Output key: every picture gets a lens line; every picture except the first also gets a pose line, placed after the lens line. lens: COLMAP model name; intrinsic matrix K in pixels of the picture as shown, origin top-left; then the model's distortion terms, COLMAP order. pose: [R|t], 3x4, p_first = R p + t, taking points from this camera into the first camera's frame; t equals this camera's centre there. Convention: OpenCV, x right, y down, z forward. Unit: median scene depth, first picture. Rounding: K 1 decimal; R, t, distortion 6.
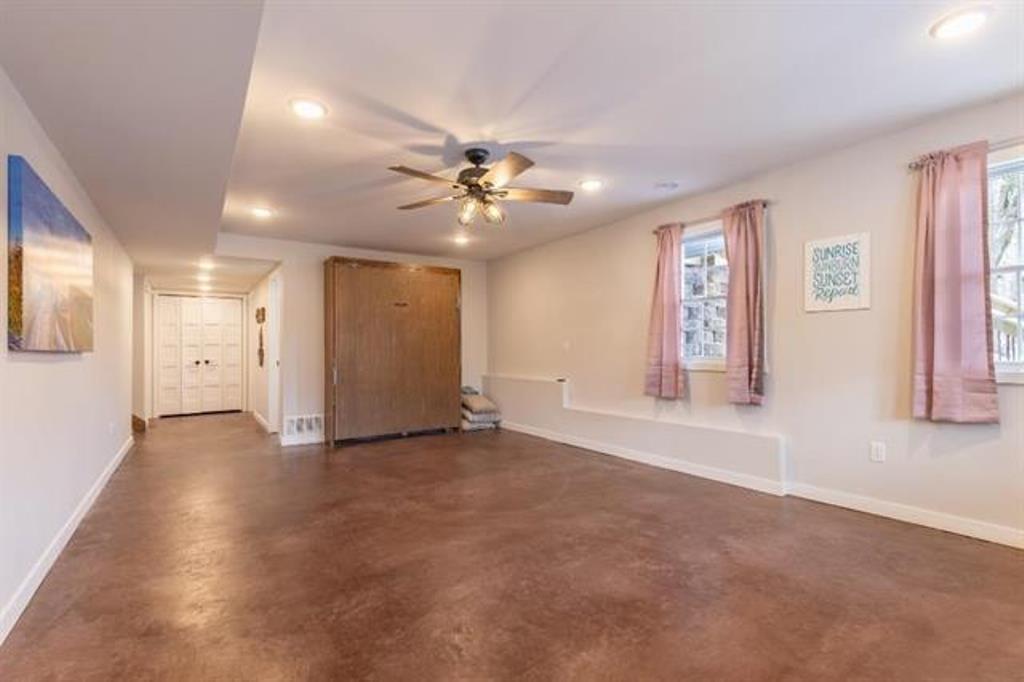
lens RADIAL K [[464.4, 0, 511.5], [0, 464.4, 346.8], [0, 0, 1]] dist [-0.002289, -0.000186]
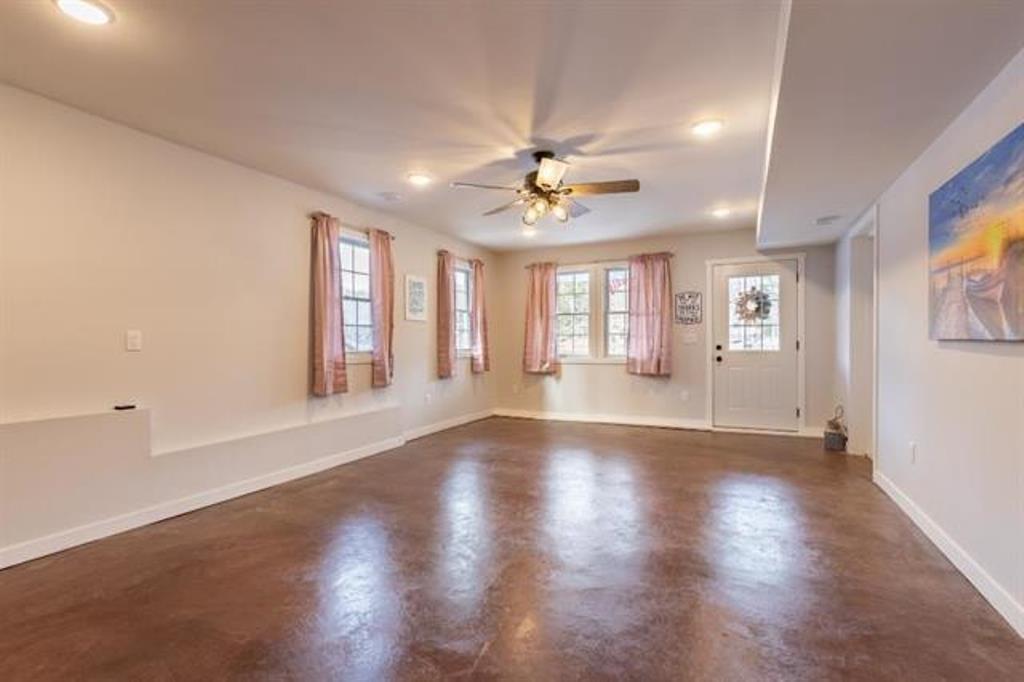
lens RADIAL K [[464.4, 0, 511.2], [0, 464.4, 343.7], [0, 0, 1]] dist [-0.002289, -0.000186]
pose [[-0.498452, 0.007982, 0.866880, -0.885455], [0.006020, 0.999965, -0.005746, 0.016228], [-0.866896, 0.002355, -0.498483, 1.483171]]
